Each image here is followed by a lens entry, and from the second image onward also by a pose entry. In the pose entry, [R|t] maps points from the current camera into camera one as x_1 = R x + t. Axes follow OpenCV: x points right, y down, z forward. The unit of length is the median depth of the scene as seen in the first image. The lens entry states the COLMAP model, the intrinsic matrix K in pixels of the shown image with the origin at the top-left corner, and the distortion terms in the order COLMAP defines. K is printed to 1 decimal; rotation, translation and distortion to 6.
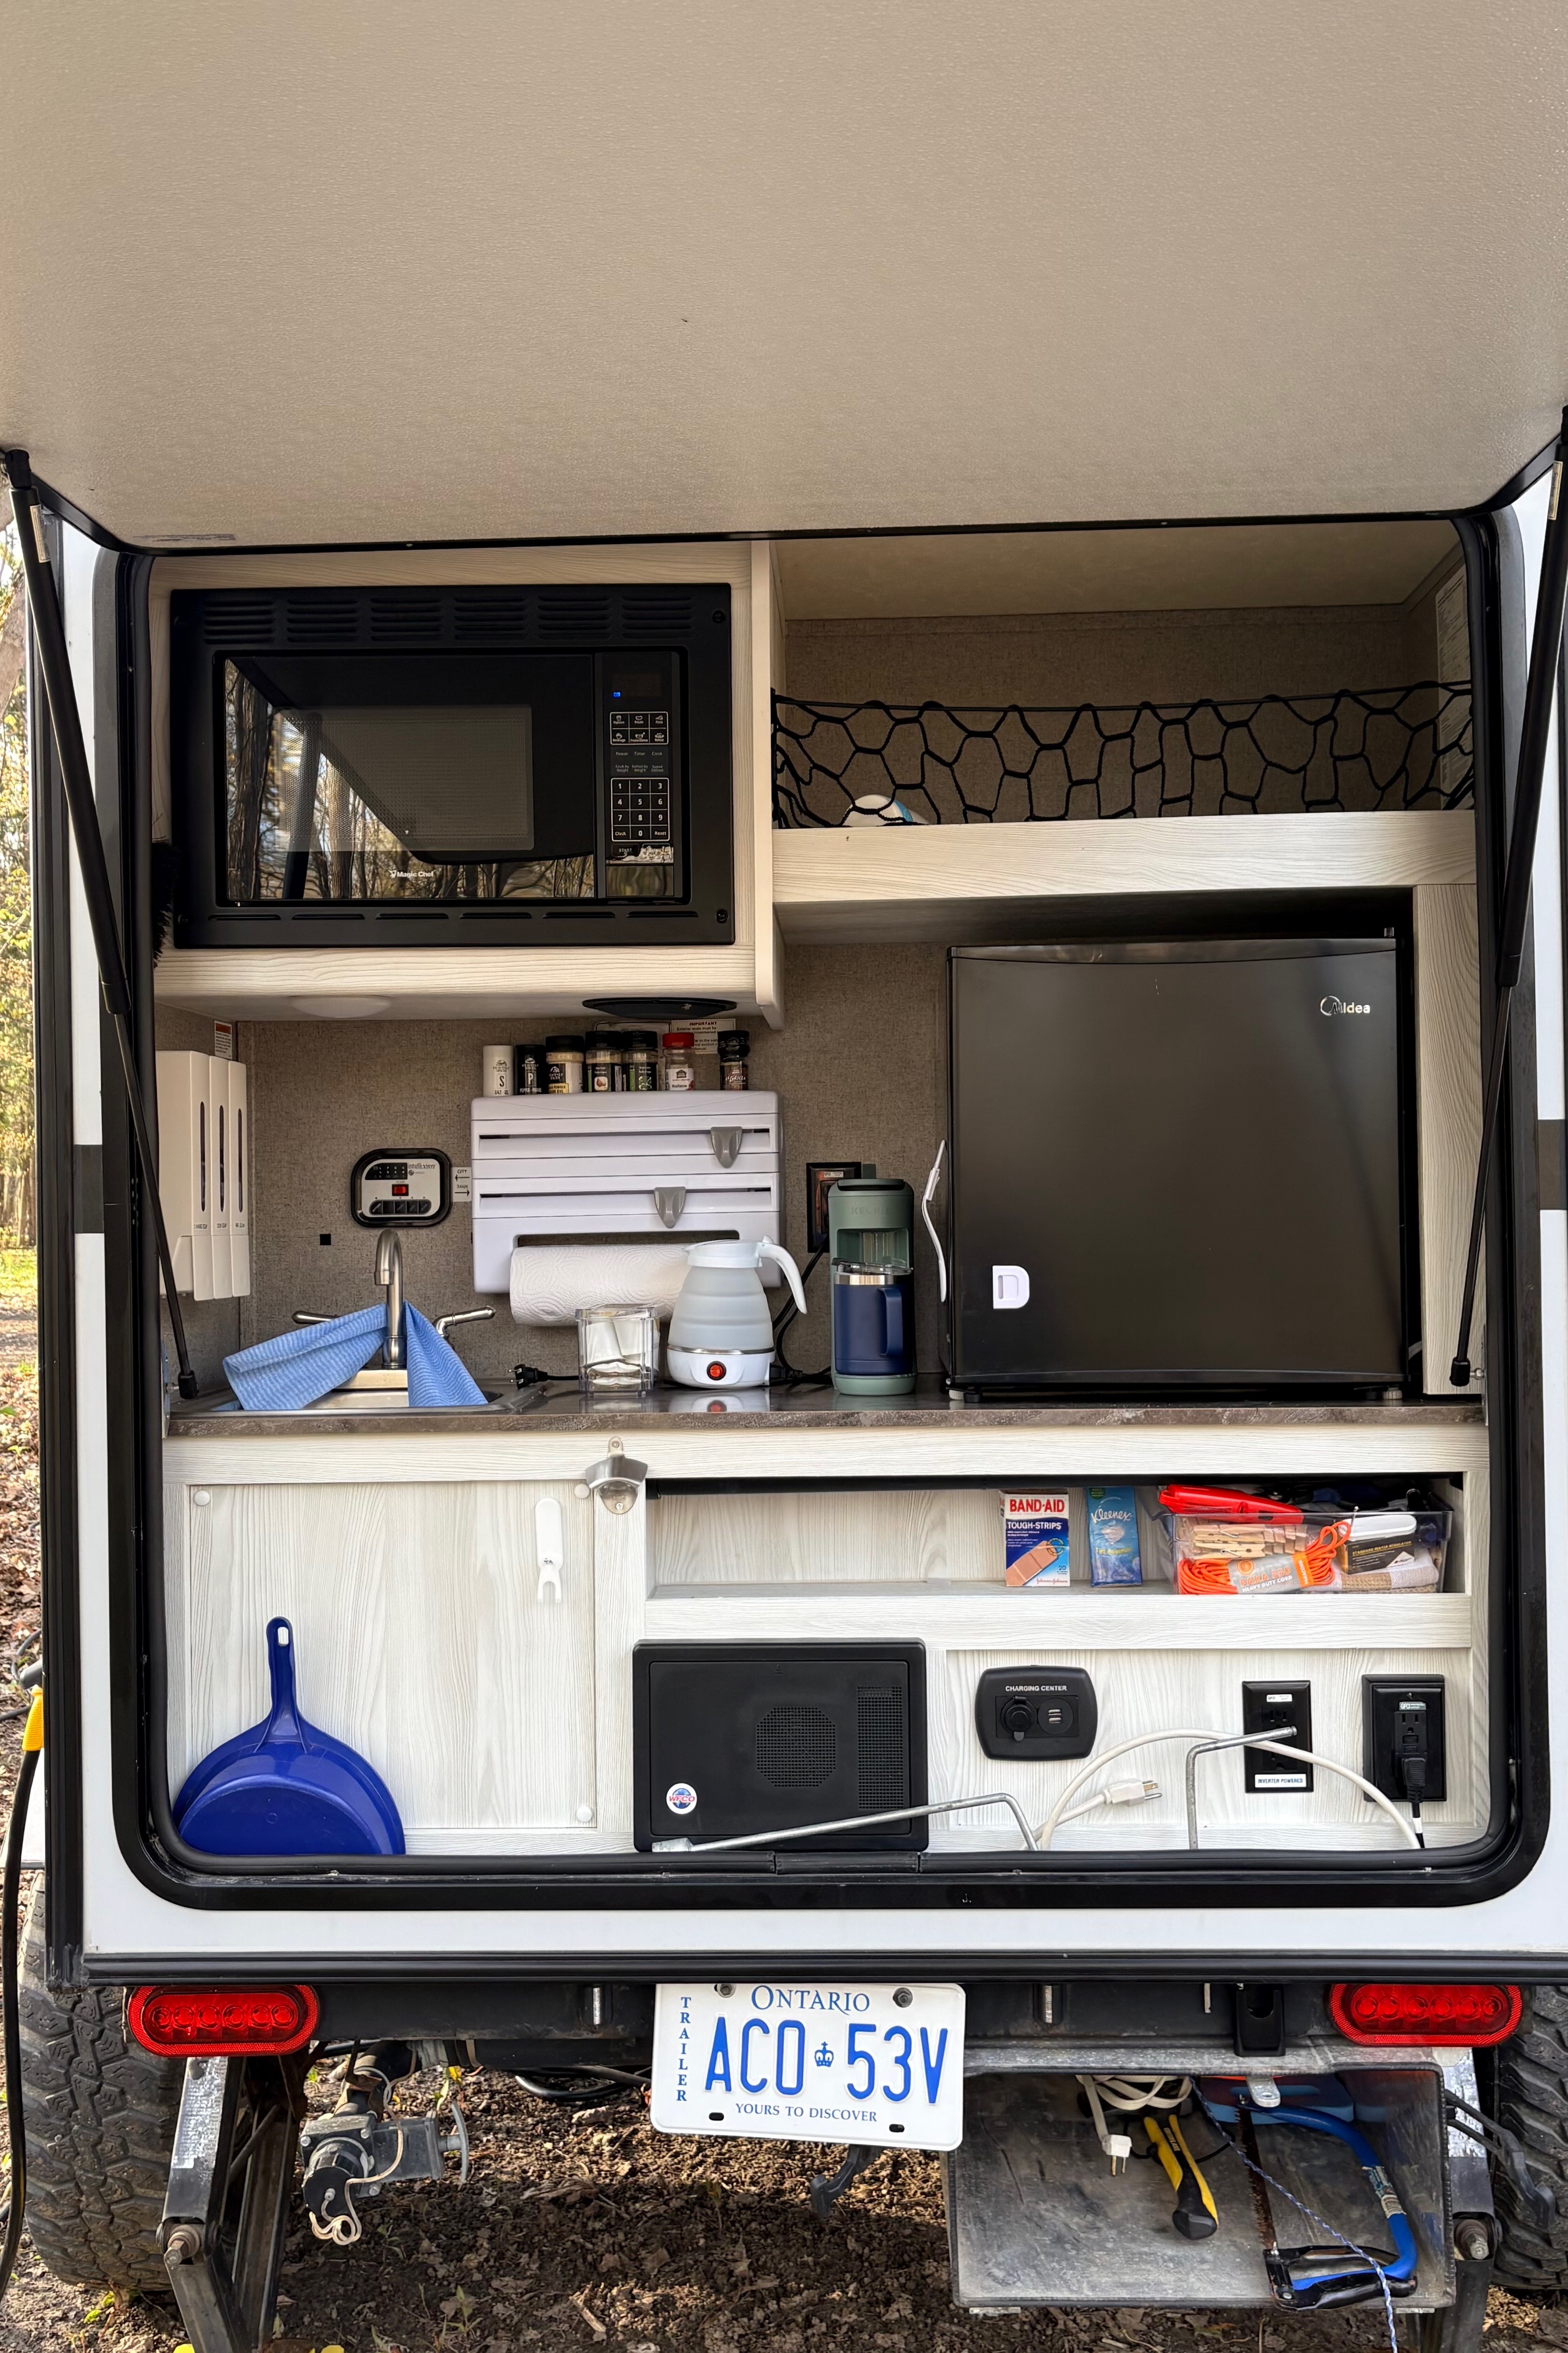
lens RADIAL K [[2176.2, 0, 778.3], [0, 2176.2, 1169.3], [0, 0, 1]] dist [0.042356, 0.000000]
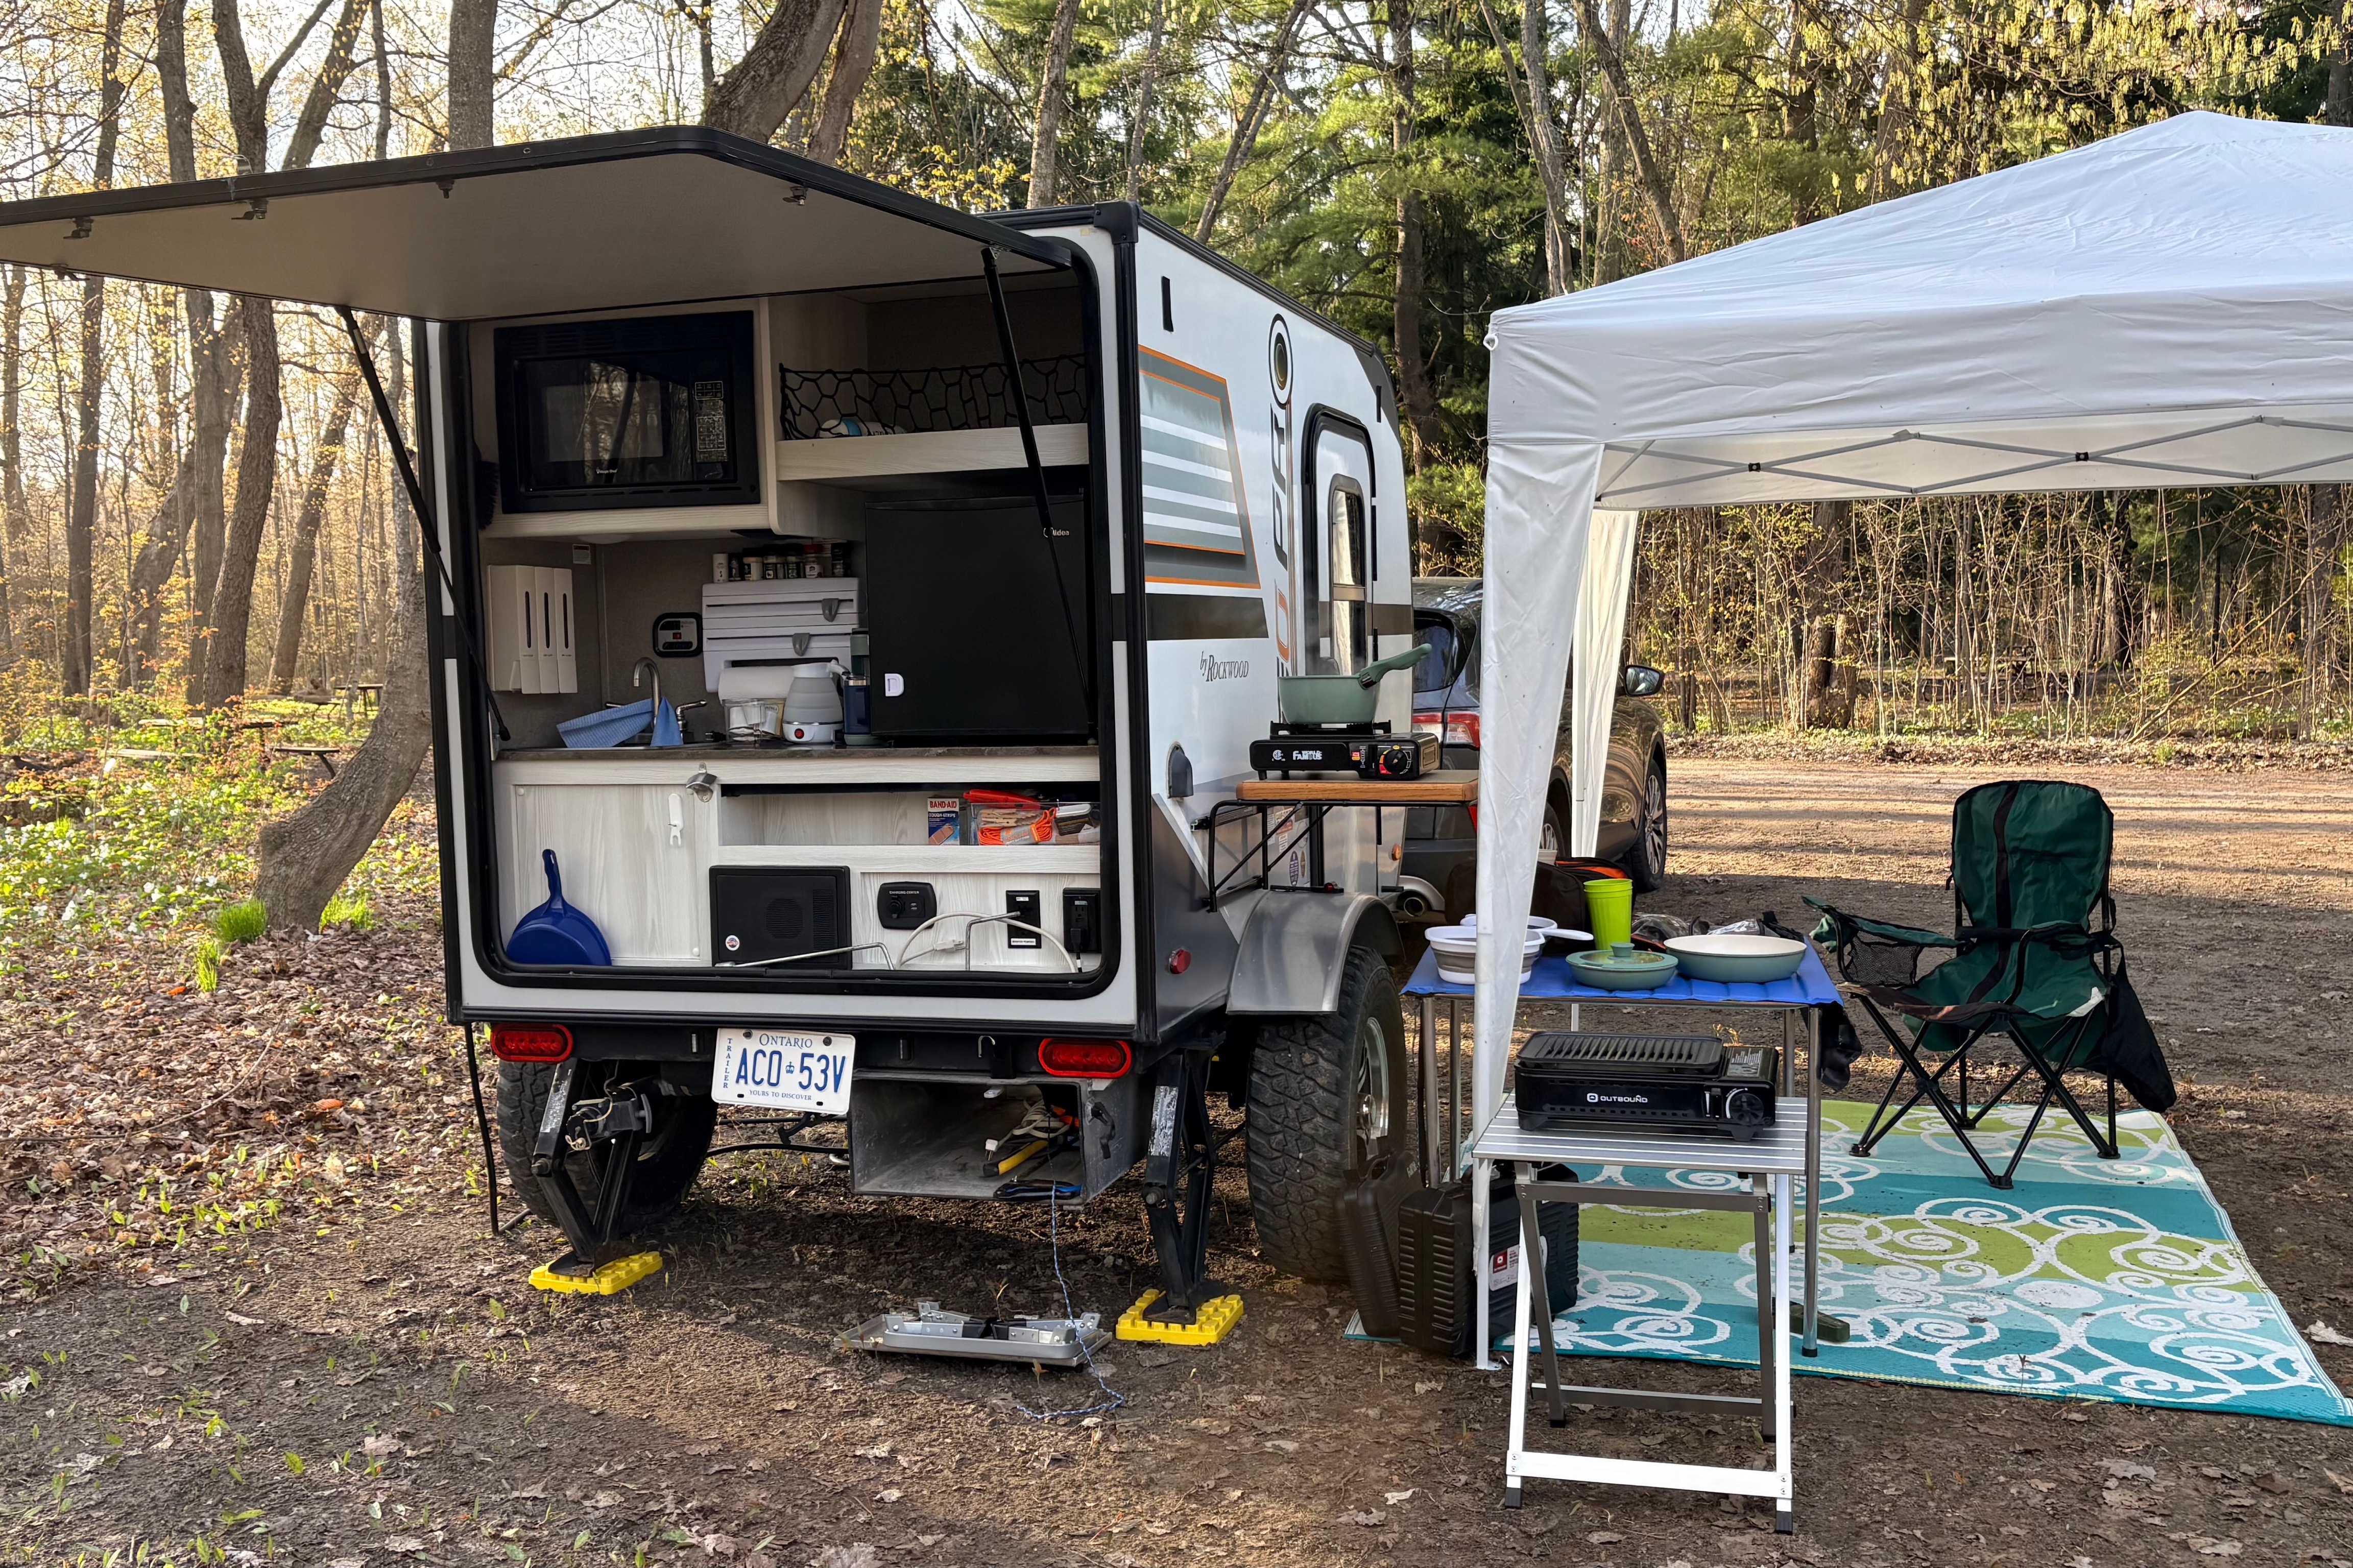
lens RADIAL K [[2176.2, 0, 1181.8], [0, 2176.2, 792.5], [0, 0, 1]] dist [0.042356, 0.000000]
pose [[0.965674, 0.007726, -0.259641, 0.821623], [0.013130, 0.996828, 0.078496, 0.003249], [0.259424, -0.079211, 0.962510, -0.746637]]
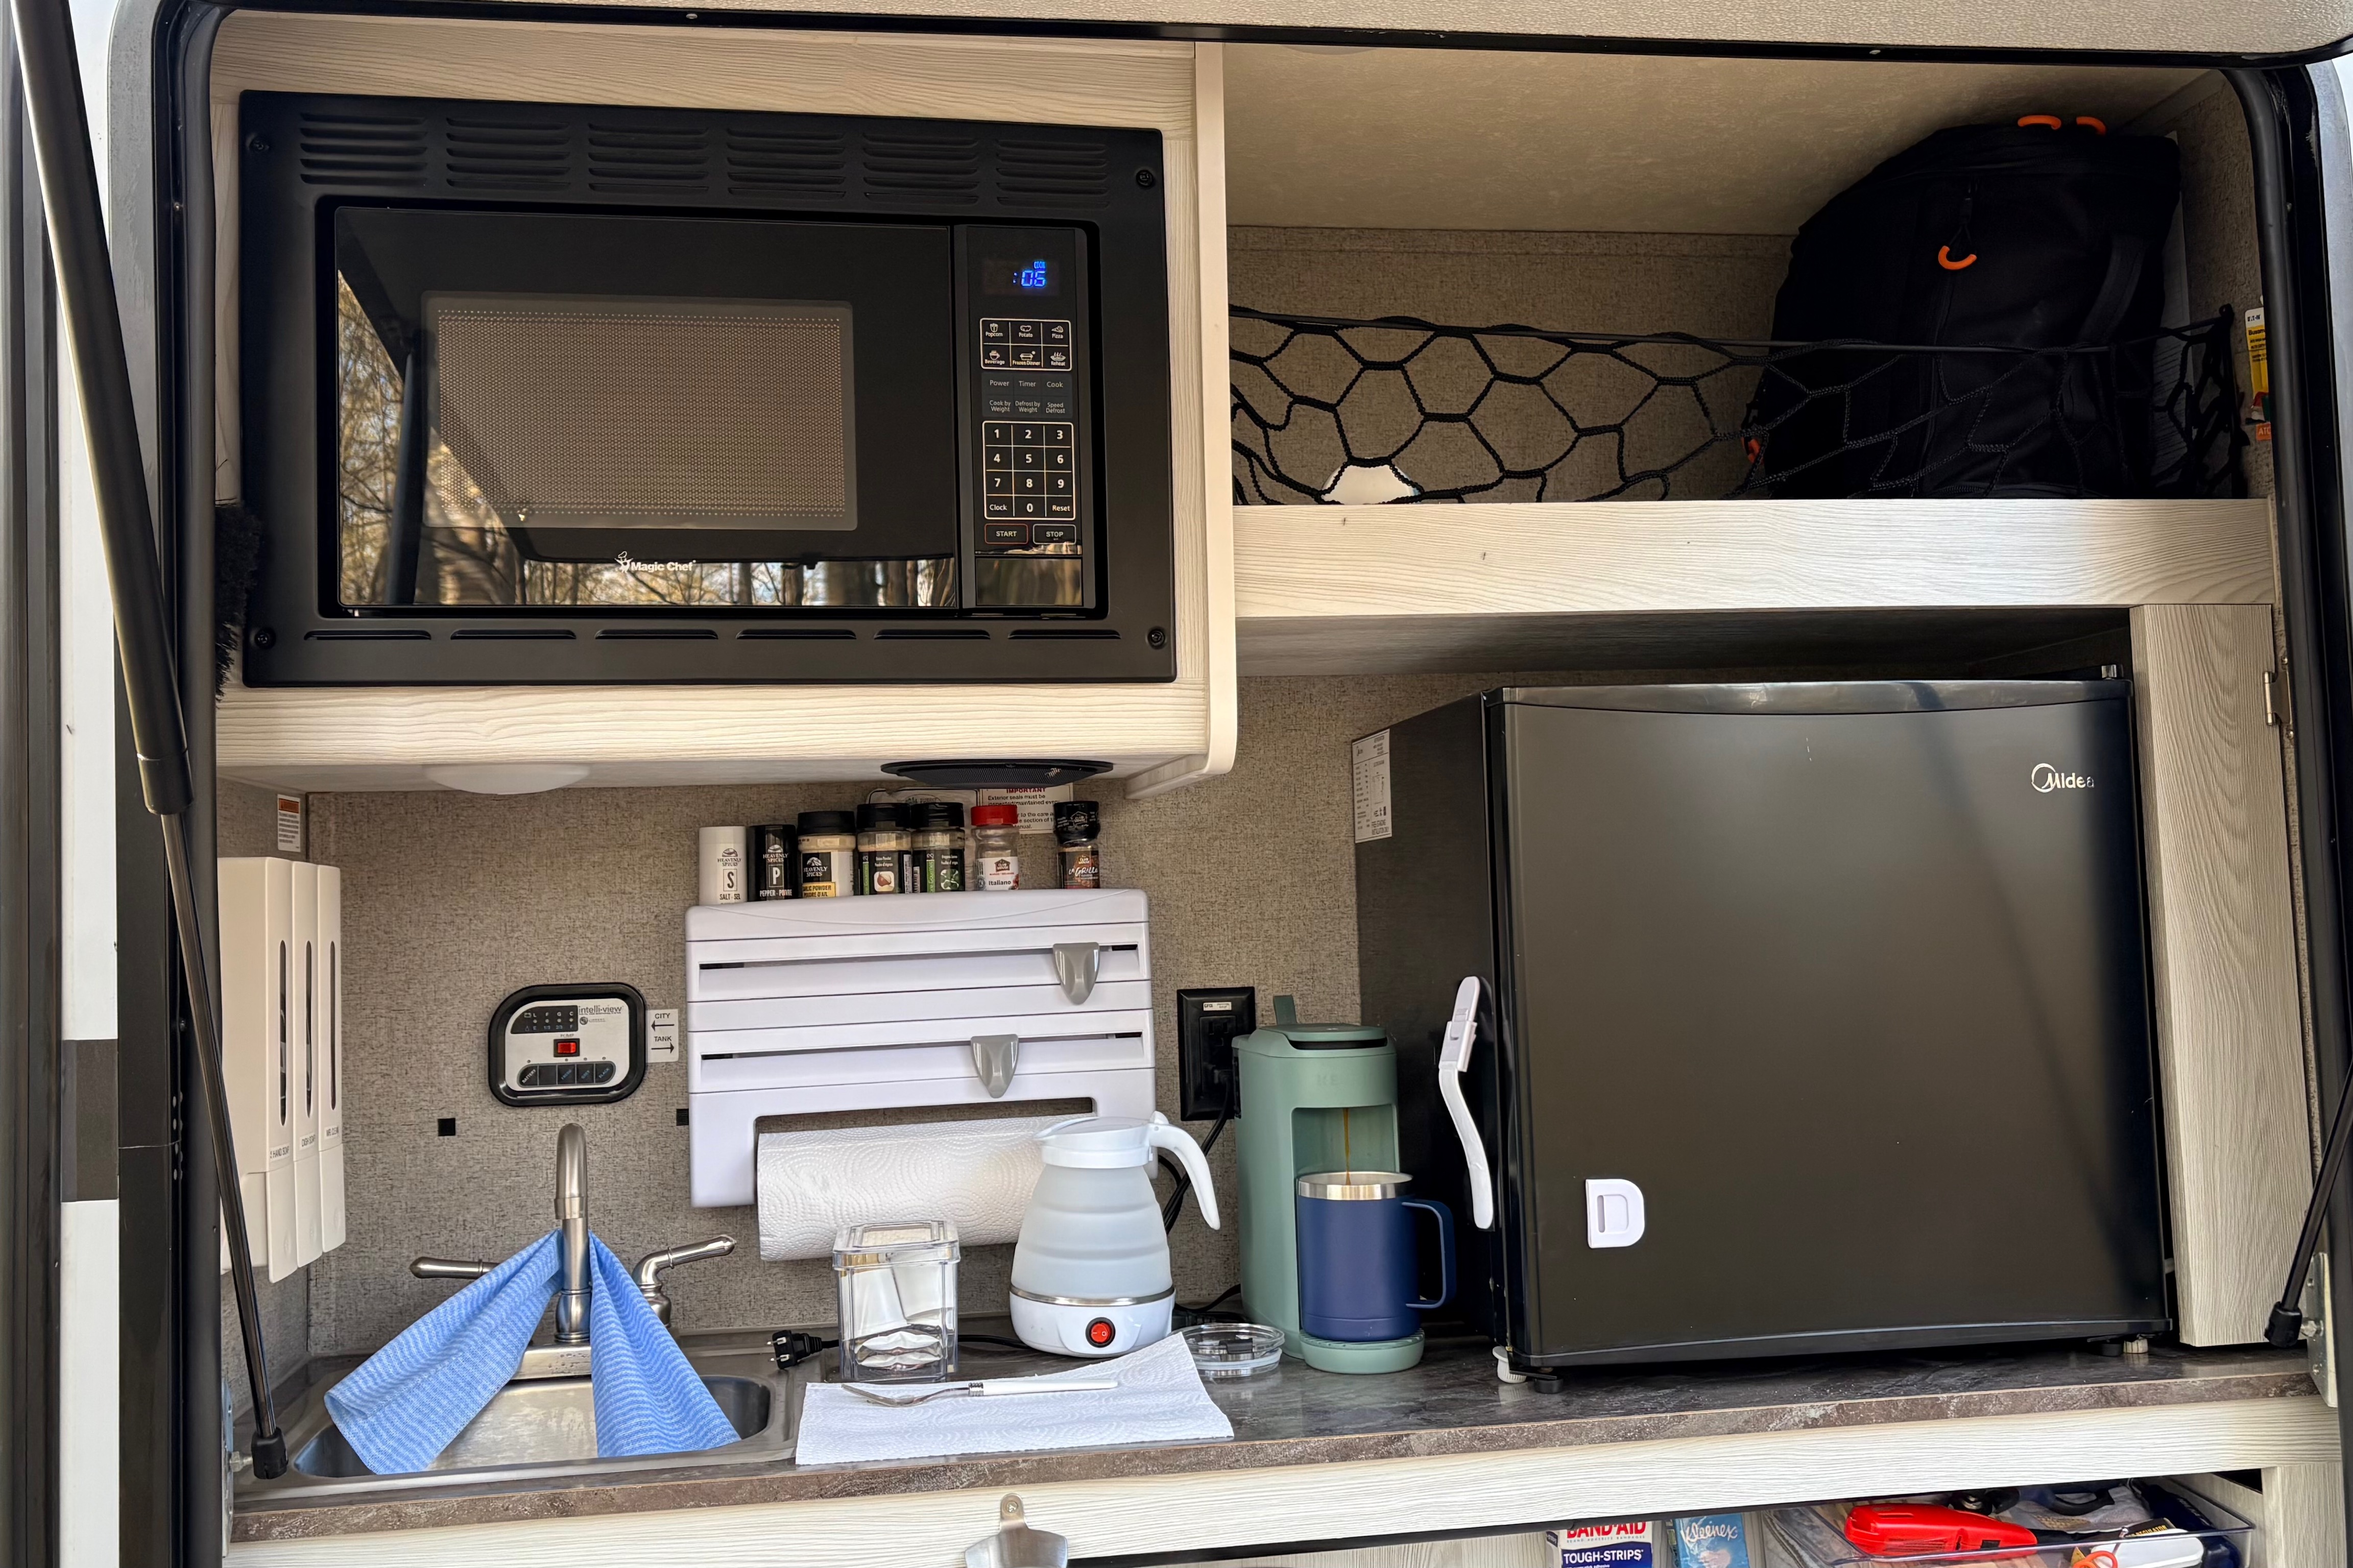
lens RADIAL K [[2176.2, 0, 1169.9], [0, 2176.2, 746.0], [0, 0, 1]] dist [0.042356, 0.000000]
pose [[0.980190, -0.001072, 0.198056, -0.148903], [0.013567, 0.998000, -0.061743, -0.044582], [-0.197593, 0.063207, 0.978244, 0.372279]]
